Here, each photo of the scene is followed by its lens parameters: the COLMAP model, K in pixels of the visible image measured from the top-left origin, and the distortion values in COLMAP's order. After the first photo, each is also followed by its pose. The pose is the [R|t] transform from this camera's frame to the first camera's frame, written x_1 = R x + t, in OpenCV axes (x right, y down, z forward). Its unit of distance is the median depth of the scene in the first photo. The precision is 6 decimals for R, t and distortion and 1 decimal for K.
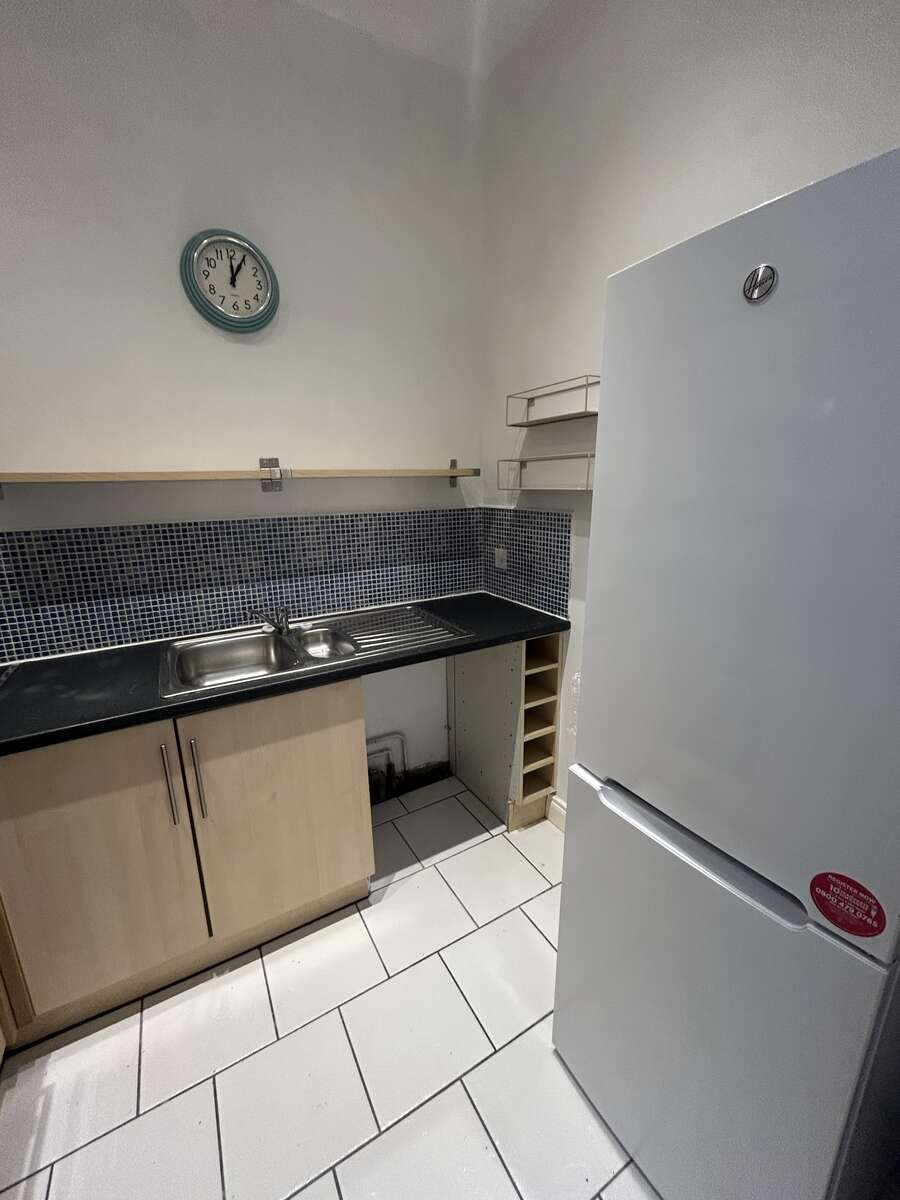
lens RADIAL K [[483.8, 0, 450.8], [0, 483.8, 596.5], [0, 0, 1]] dist [-0.003605, 0.000725]
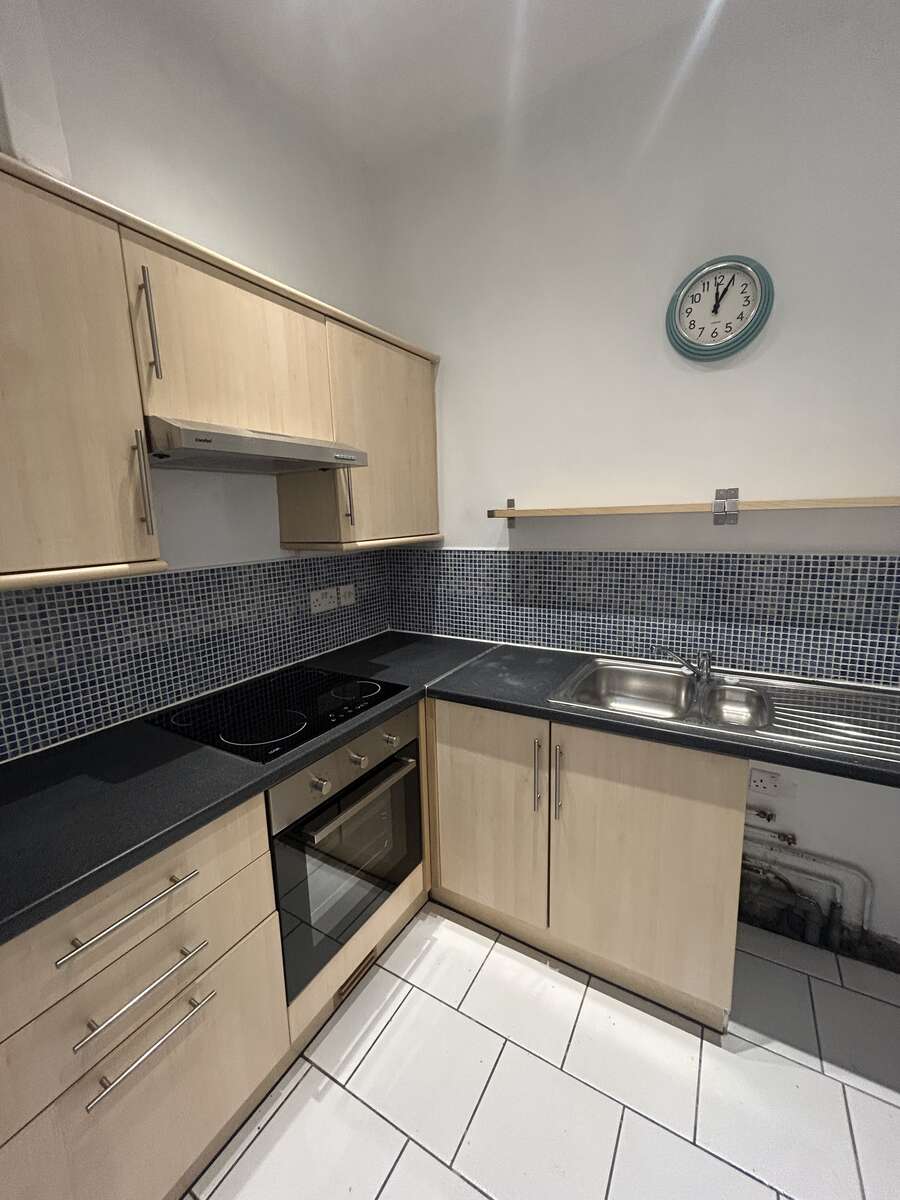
lens RADIAL K [[492.1, 0, 451.9], [0, 492.1, 602.5], [0, 0, 1]] dist [0.012240, -0.000173]
pose [[0.497281, 0.149302, -0.854646, 0.201450], [-0.193289, 0.979389, 0.058627, -0.030592], [0.845784, 0.136040, 0.515890, 0.112058]]
